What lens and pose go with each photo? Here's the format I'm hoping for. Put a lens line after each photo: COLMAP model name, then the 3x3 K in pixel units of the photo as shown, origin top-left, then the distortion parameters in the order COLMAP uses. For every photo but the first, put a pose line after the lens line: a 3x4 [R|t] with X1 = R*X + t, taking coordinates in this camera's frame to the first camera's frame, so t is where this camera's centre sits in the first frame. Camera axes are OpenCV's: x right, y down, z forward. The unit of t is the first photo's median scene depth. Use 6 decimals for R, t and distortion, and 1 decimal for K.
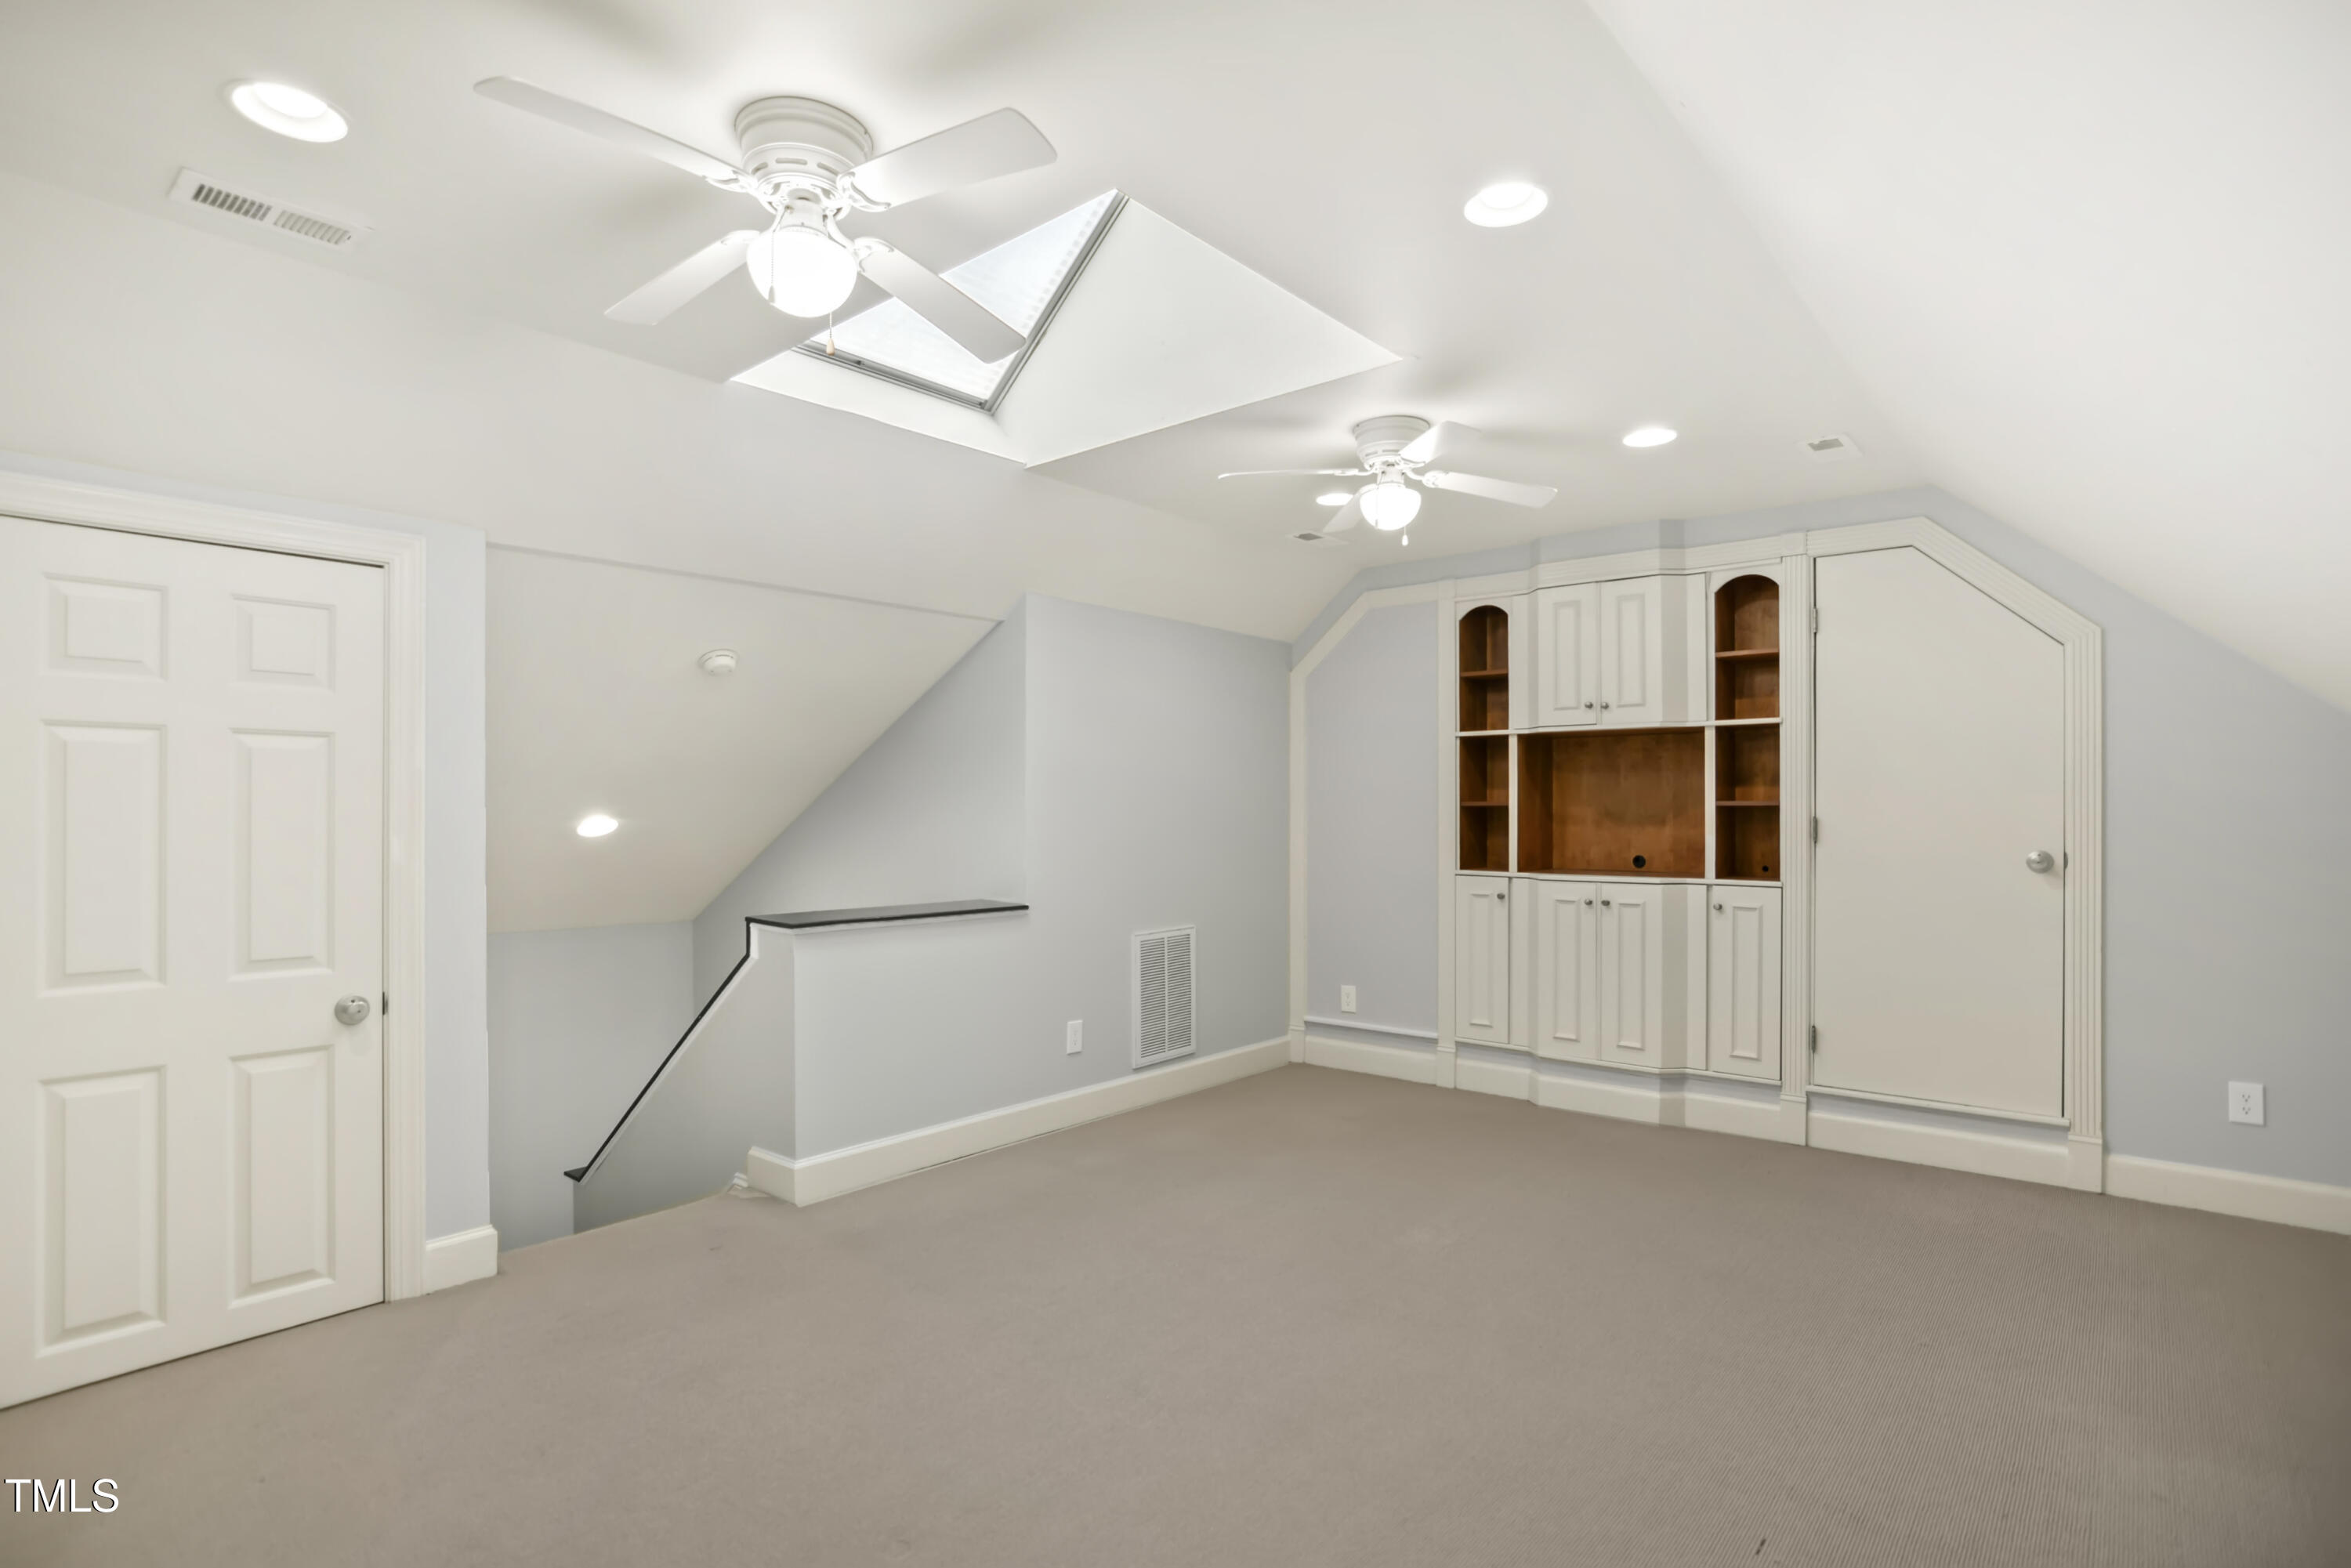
lens RADIAL K [[1164.0, 0, 1179.3], [0, 1164.0, 790.8], [0, 0, 1]] dist [-0.025908, 0.004145]
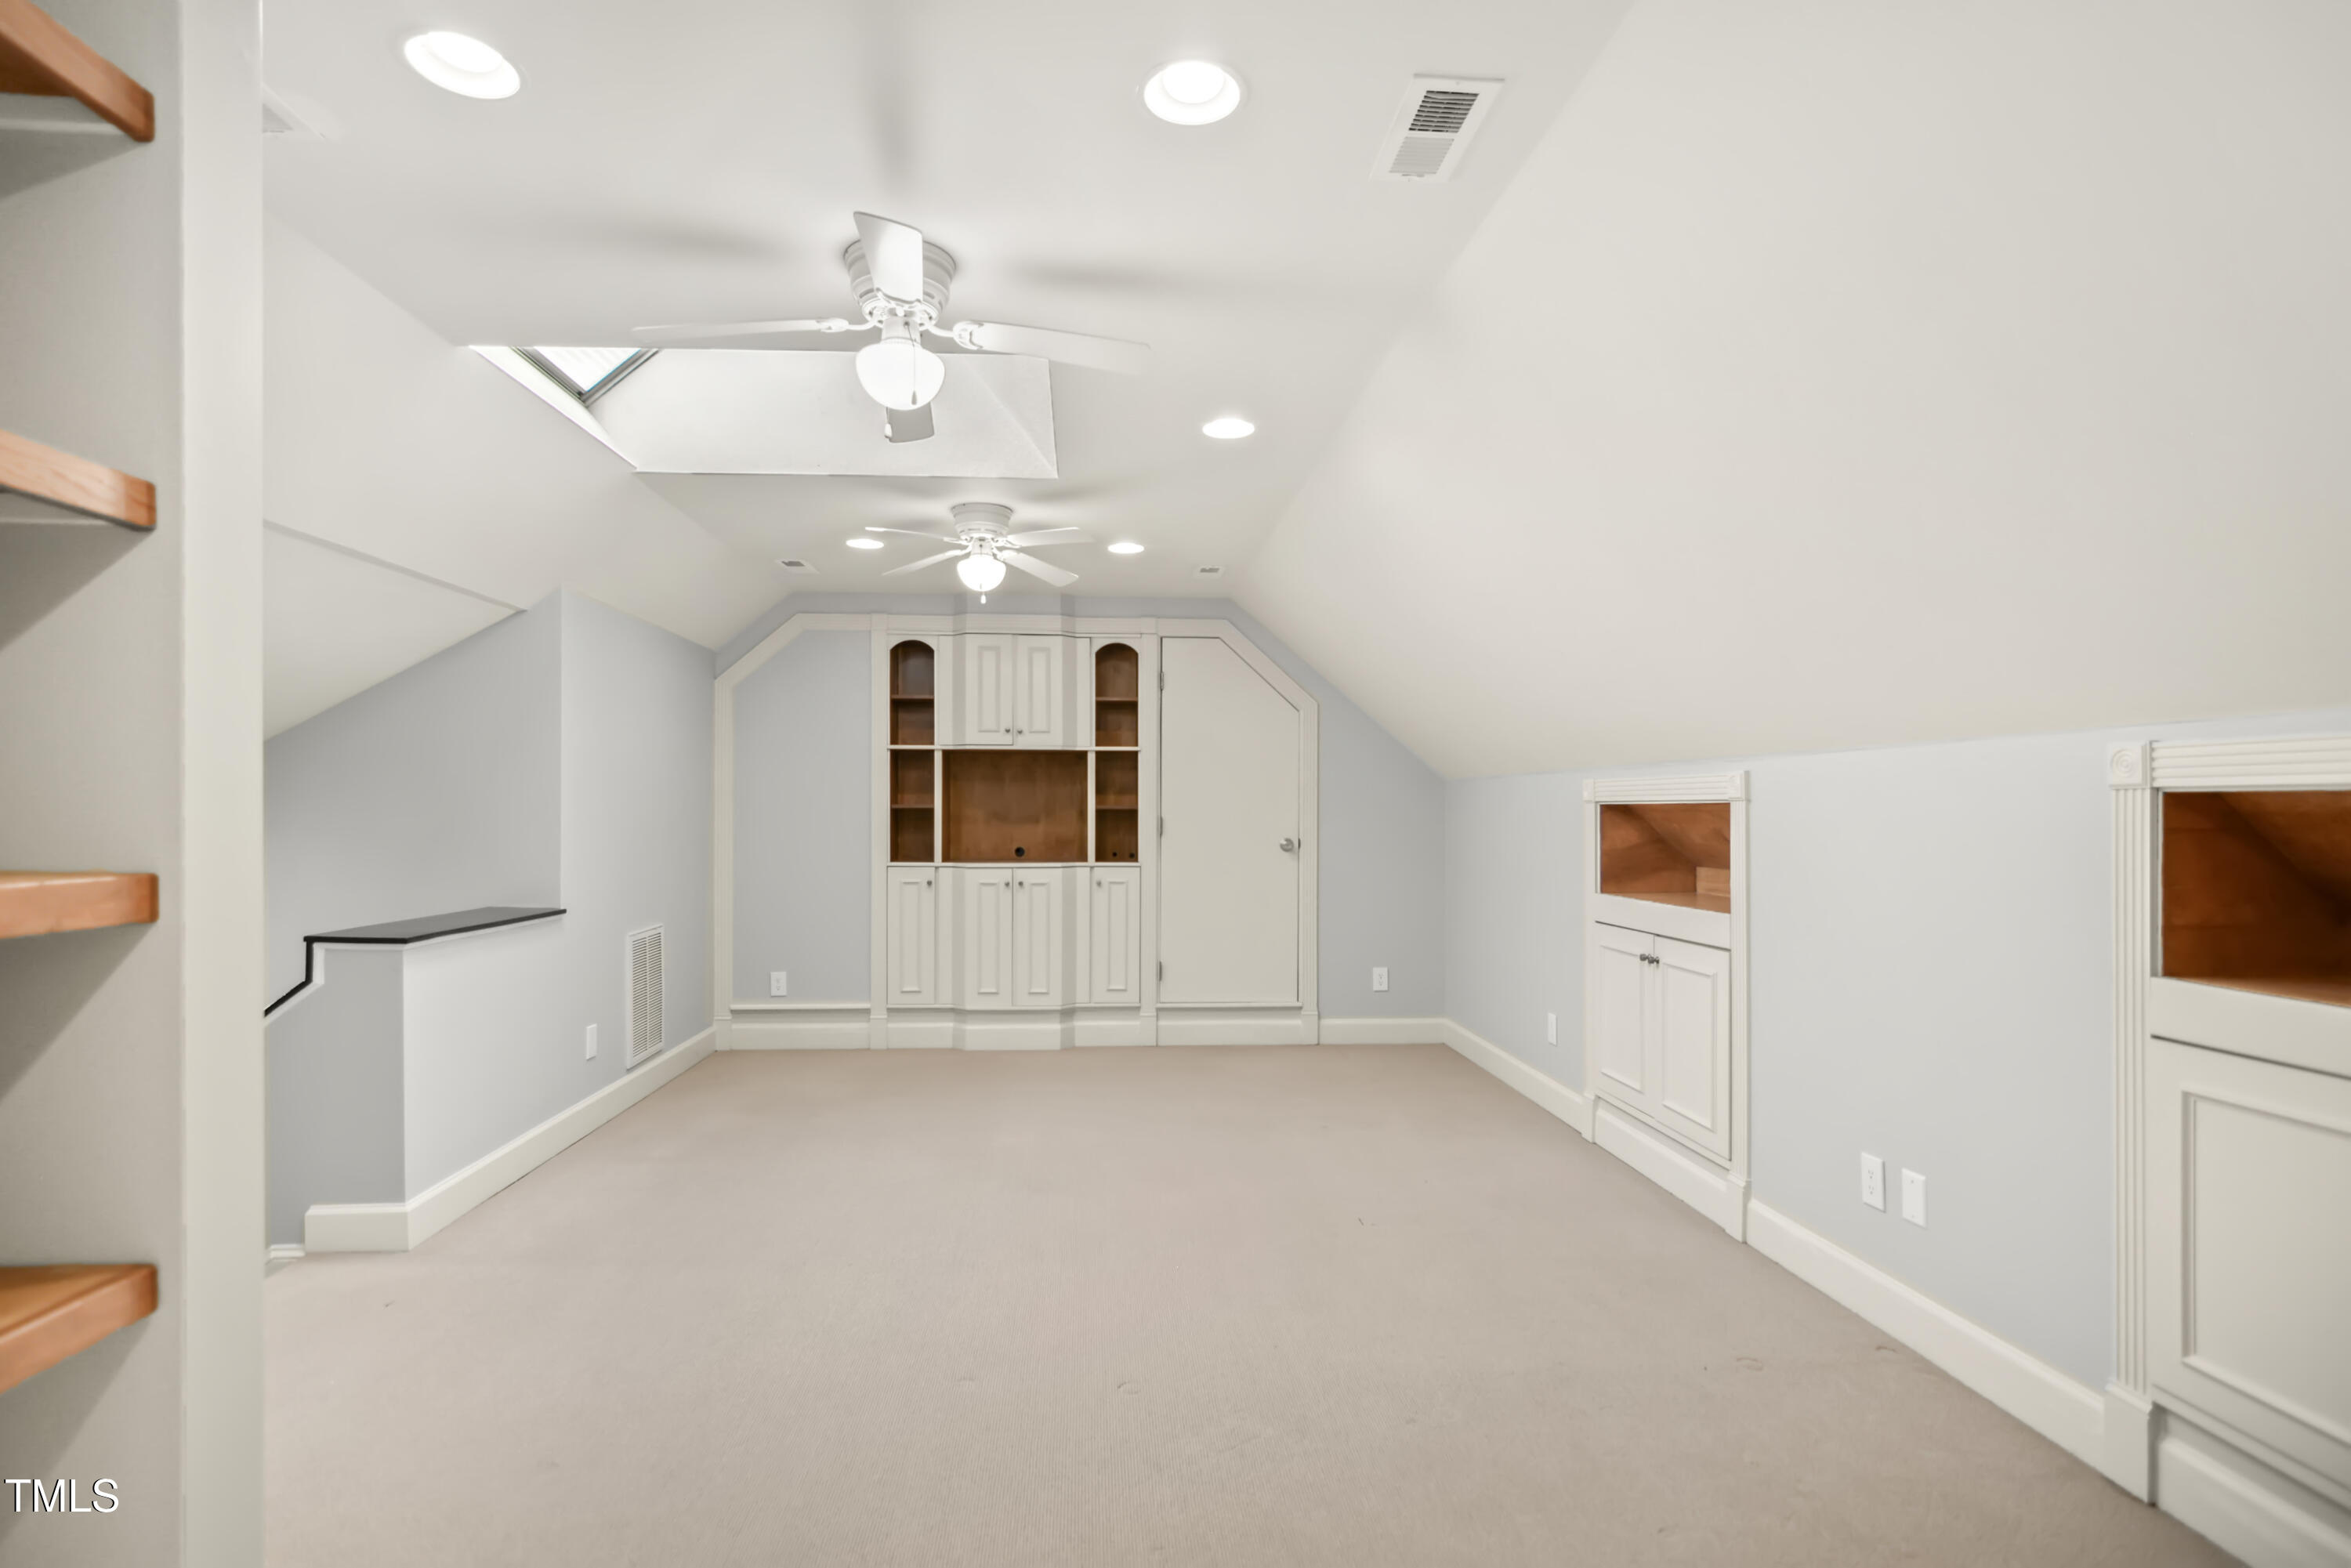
lens RADIAL K [[1164.0, 0, 1163.3], [0, 1164.0, 797.9], [0, 0, 1]] dist [-0.025908, 0.004145]
pose [[0.710928, 0.010515, 0.703186, -0.416681], [-0.015862, 0.999874, 0.001086, -0.002921], [-0.703086, -0.011926, 0.711005, -0.030955]]
